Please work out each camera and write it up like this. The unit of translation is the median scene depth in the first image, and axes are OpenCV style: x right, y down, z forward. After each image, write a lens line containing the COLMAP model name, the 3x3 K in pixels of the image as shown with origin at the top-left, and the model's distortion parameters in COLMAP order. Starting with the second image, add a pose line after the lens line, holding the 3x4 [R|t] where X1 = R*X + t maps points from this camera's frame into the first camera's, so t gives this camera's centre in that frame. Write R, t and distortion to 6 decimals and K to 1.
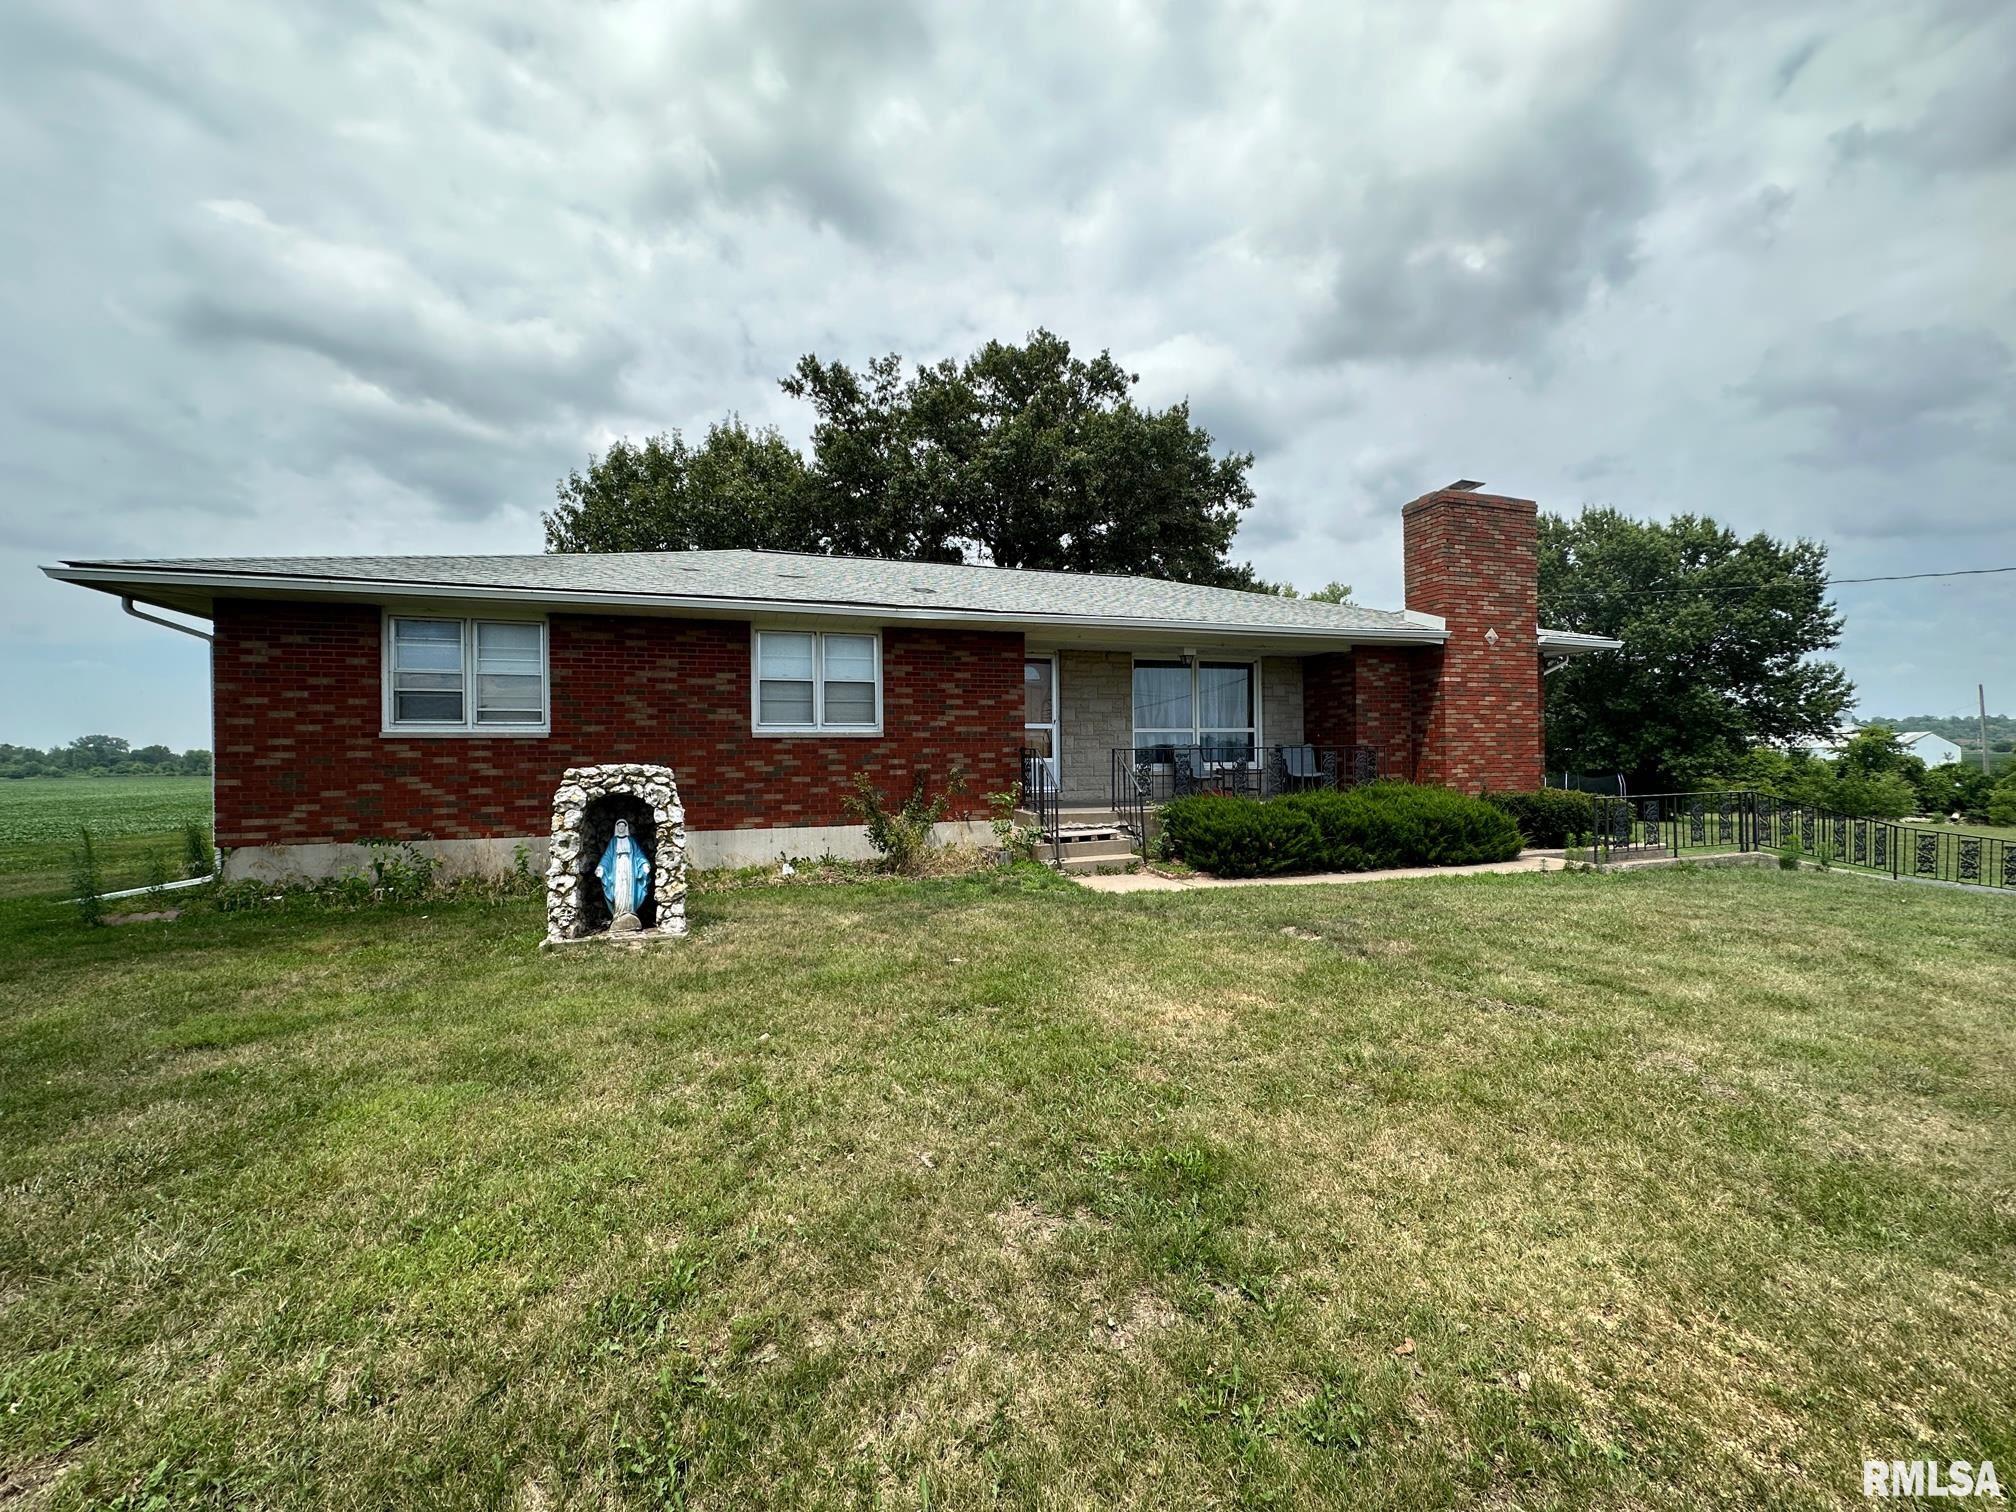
lens RADIAL K [[801.3, 0, 1005.5], [0, 801.3, 744.2], [0, 0, 1]] dist [-0.000505, 0.000357]
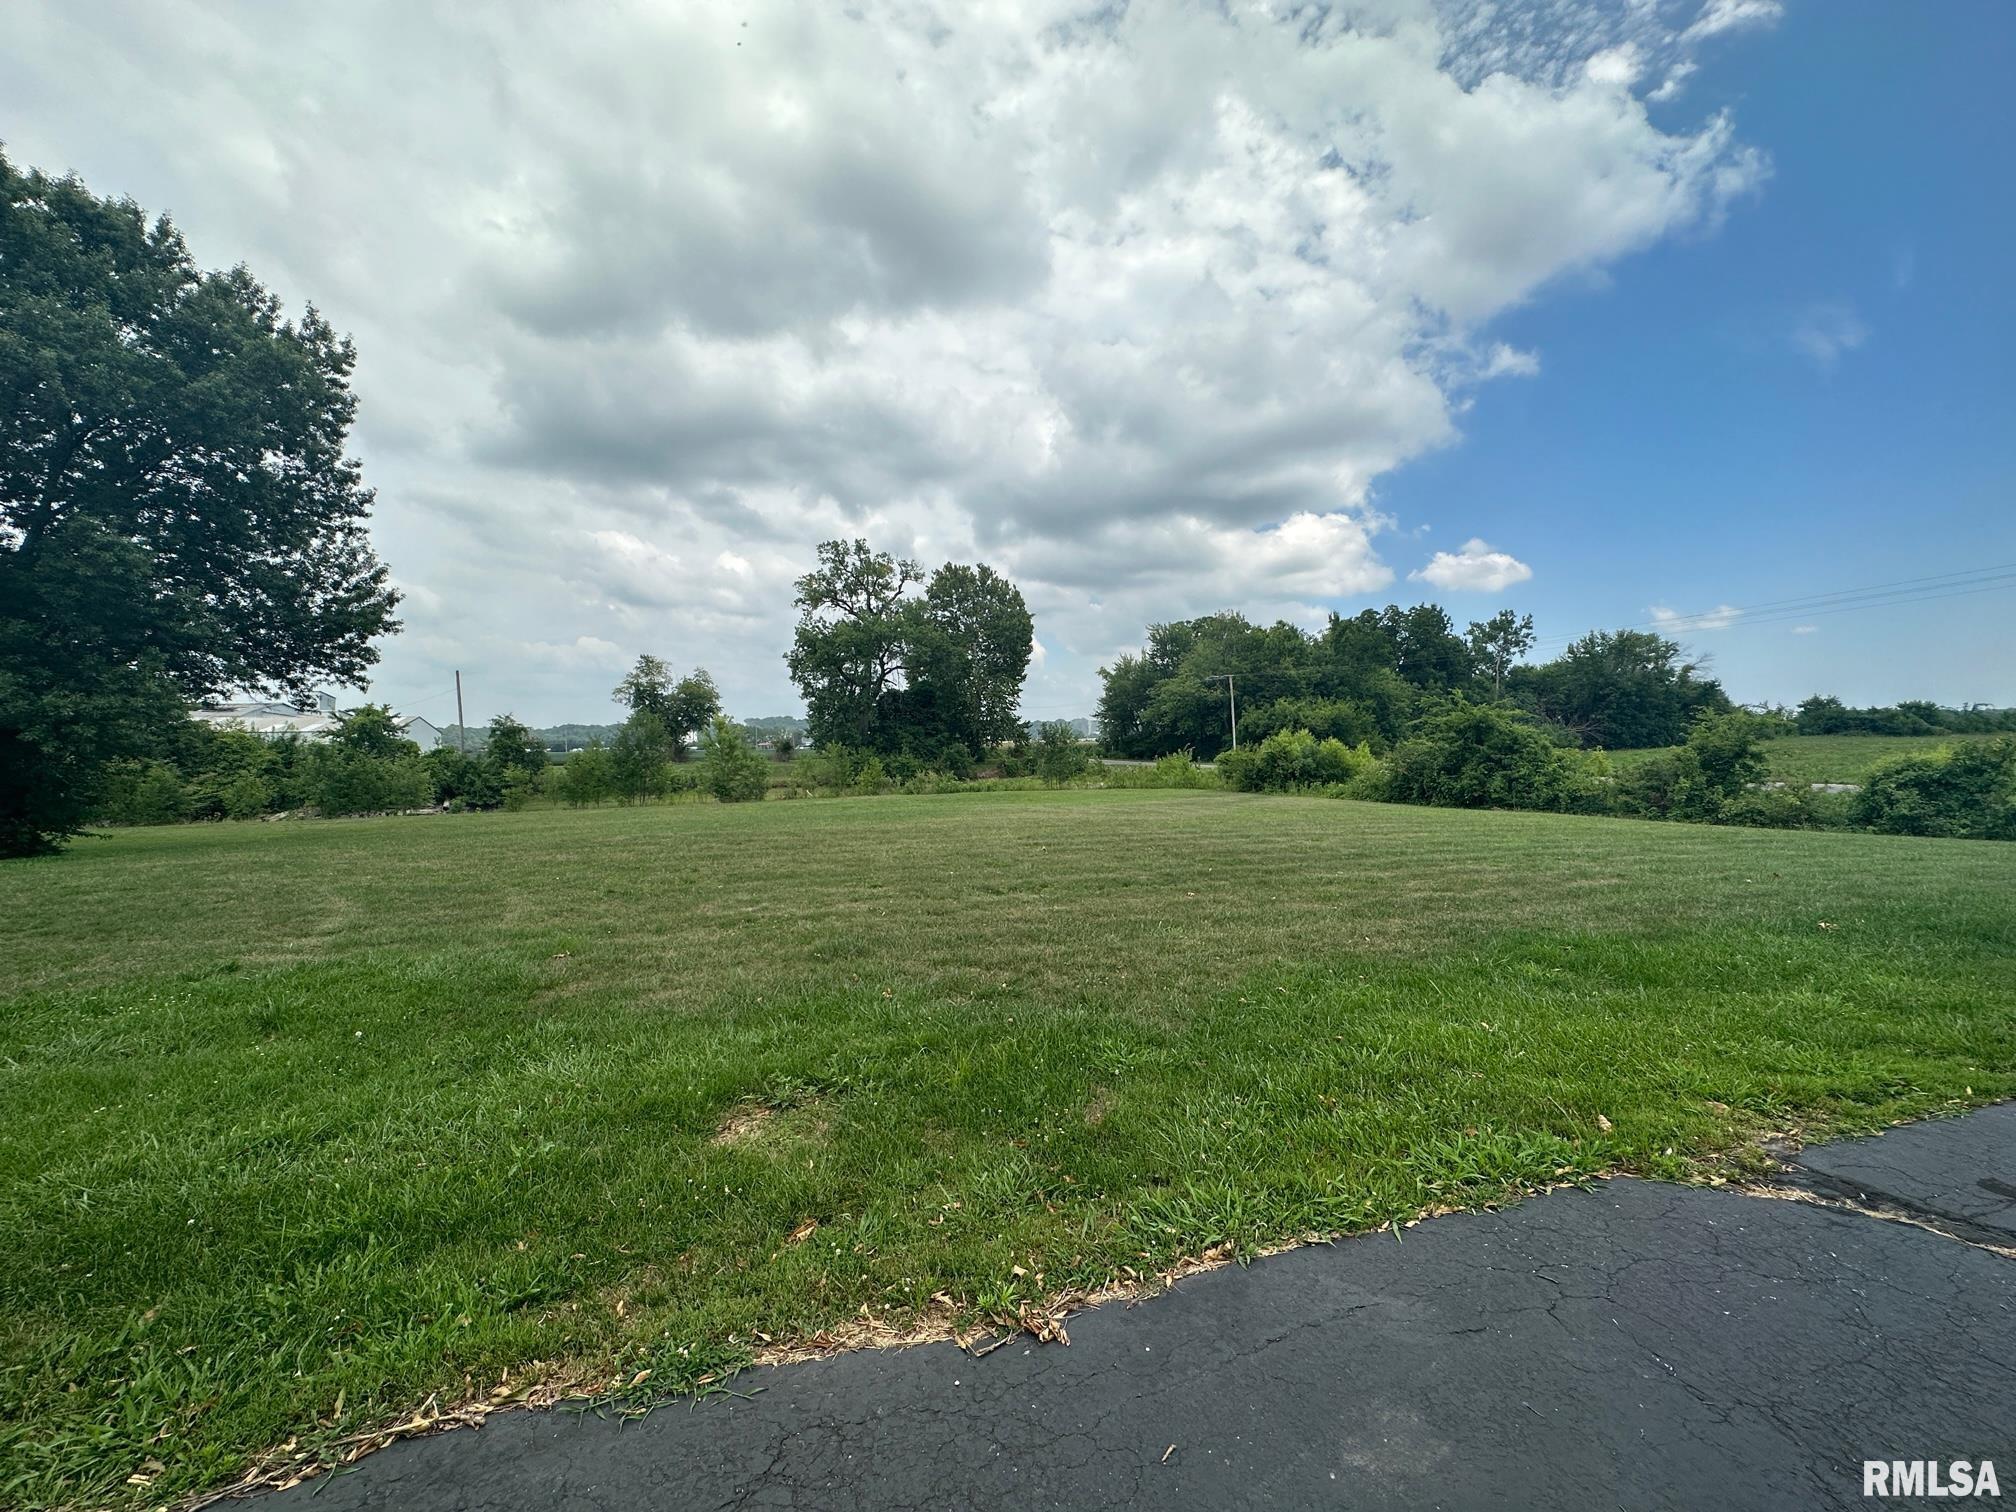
lens RADIAL K [[805.2, 0, 1006.8], [0, 805.2, 754.7], [0, 0, 1]] dist [-0.000308, 0.000092]
pose [[0.043782, -0.007553, 0.999013, 0.427359], [0.006688, 0.999951, 0.007267, 0.043488], [-0.999019, 0.006363, 0.043831, 0.466368]]
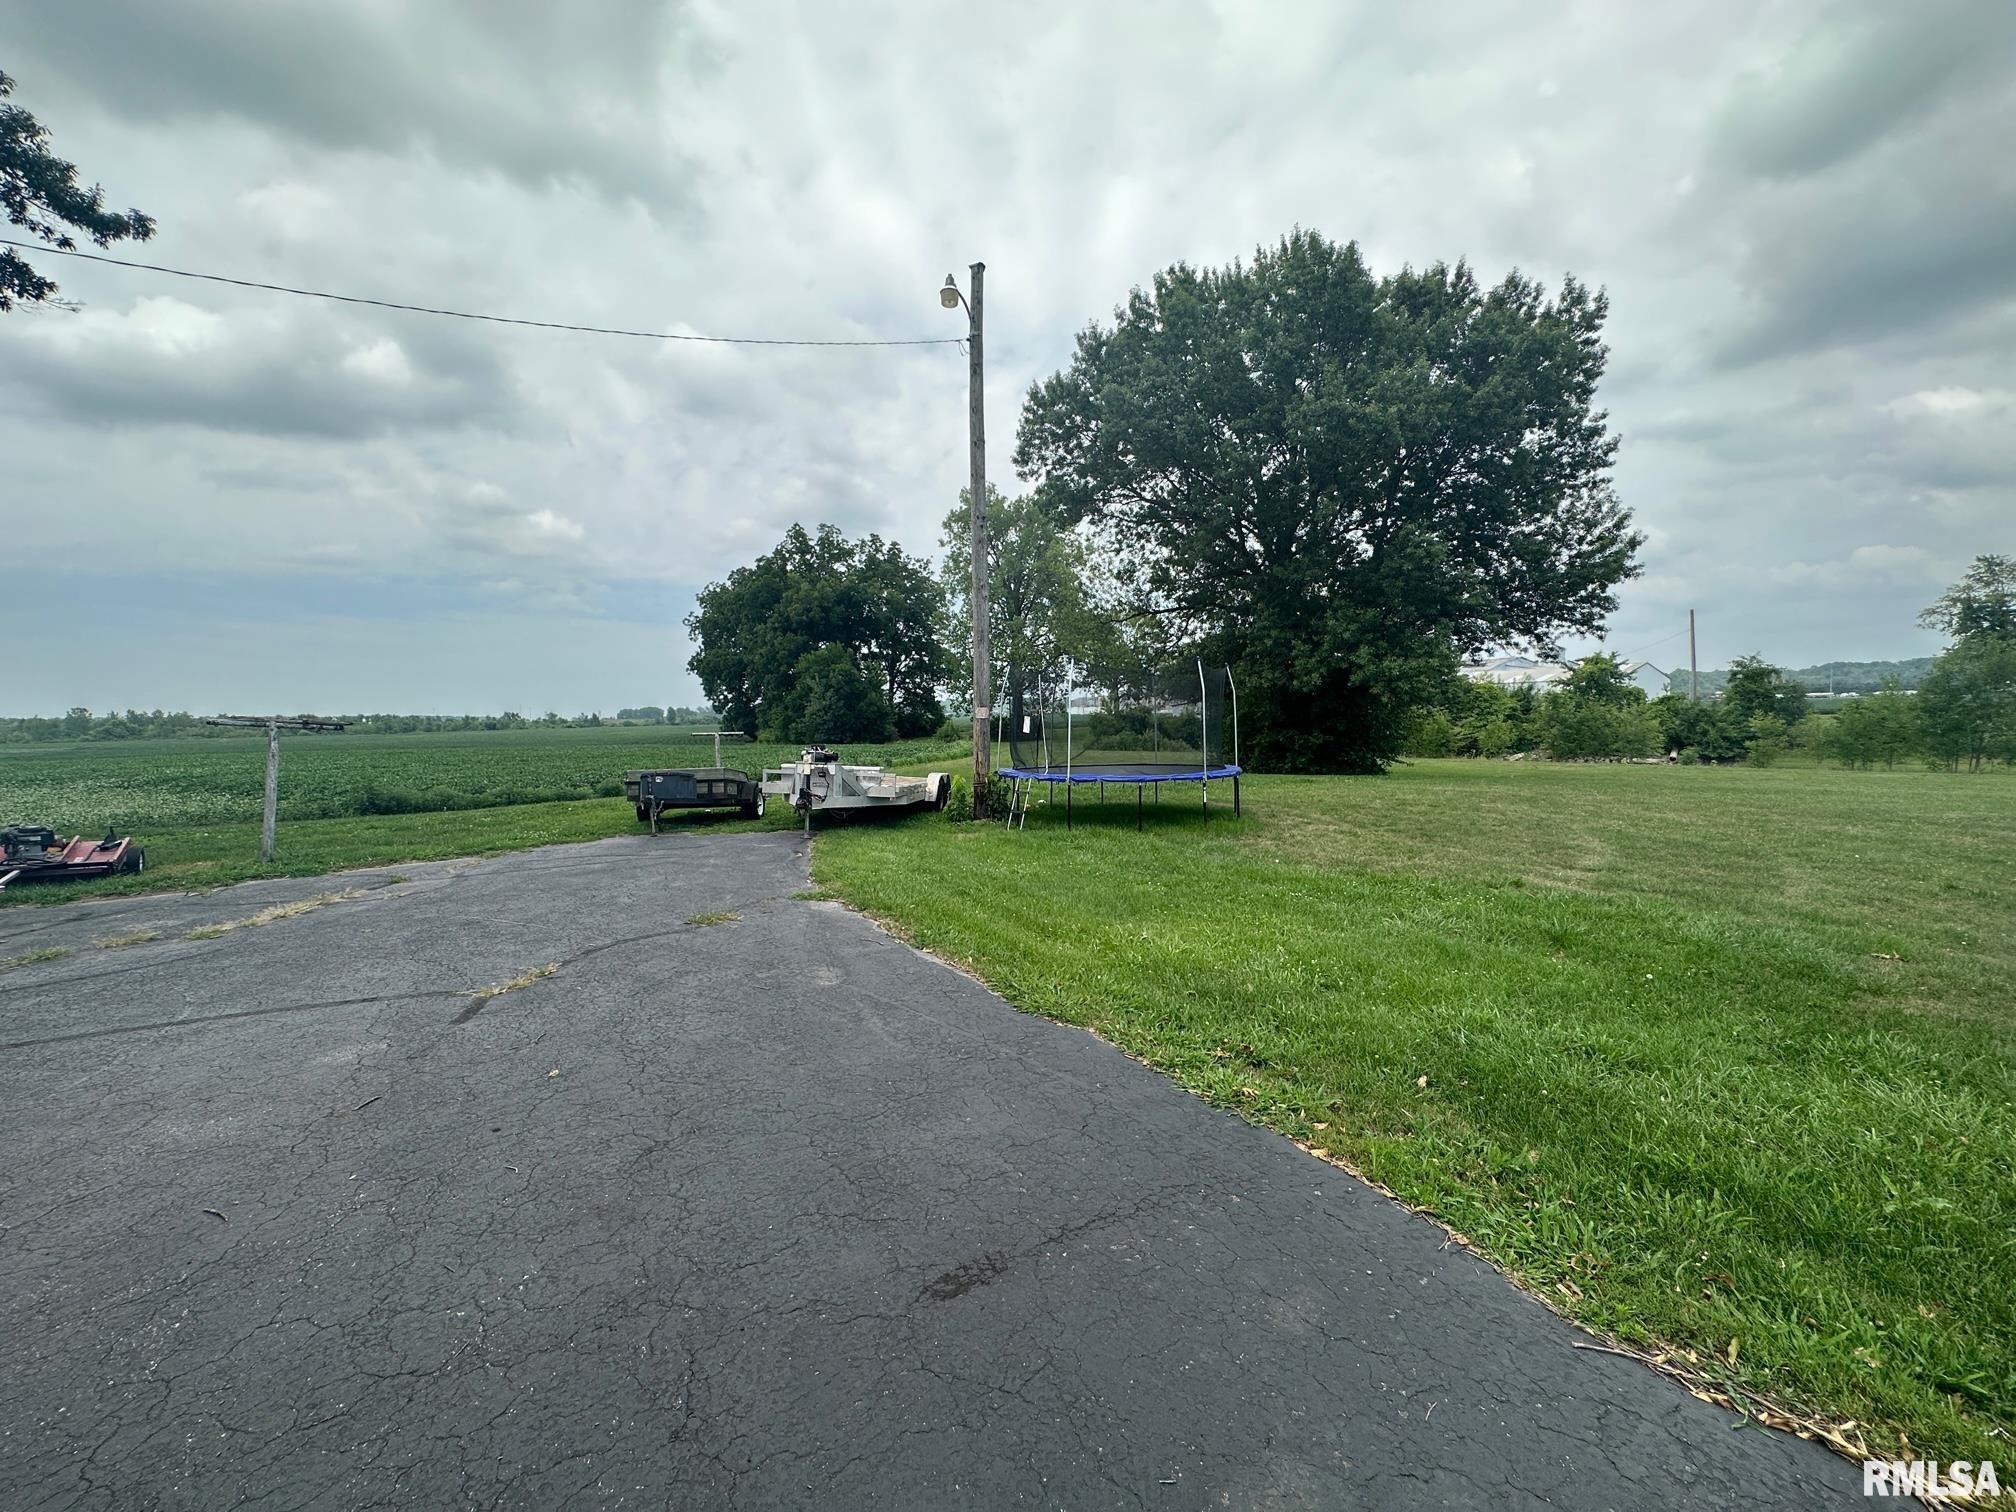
lens RADIAL K [[805.2, 0, 1006.8], [0, 805.2, 754.7], [0, 0, 1]] dist [-0.000308, 0.000092]
pose [[0.973180, -0.026847, 0.228473, 0.421585], [0.014220, 0.998288, 0.056735, 0.043462], [-0.229605, -0.051964, 0.971896, 0.473075]]
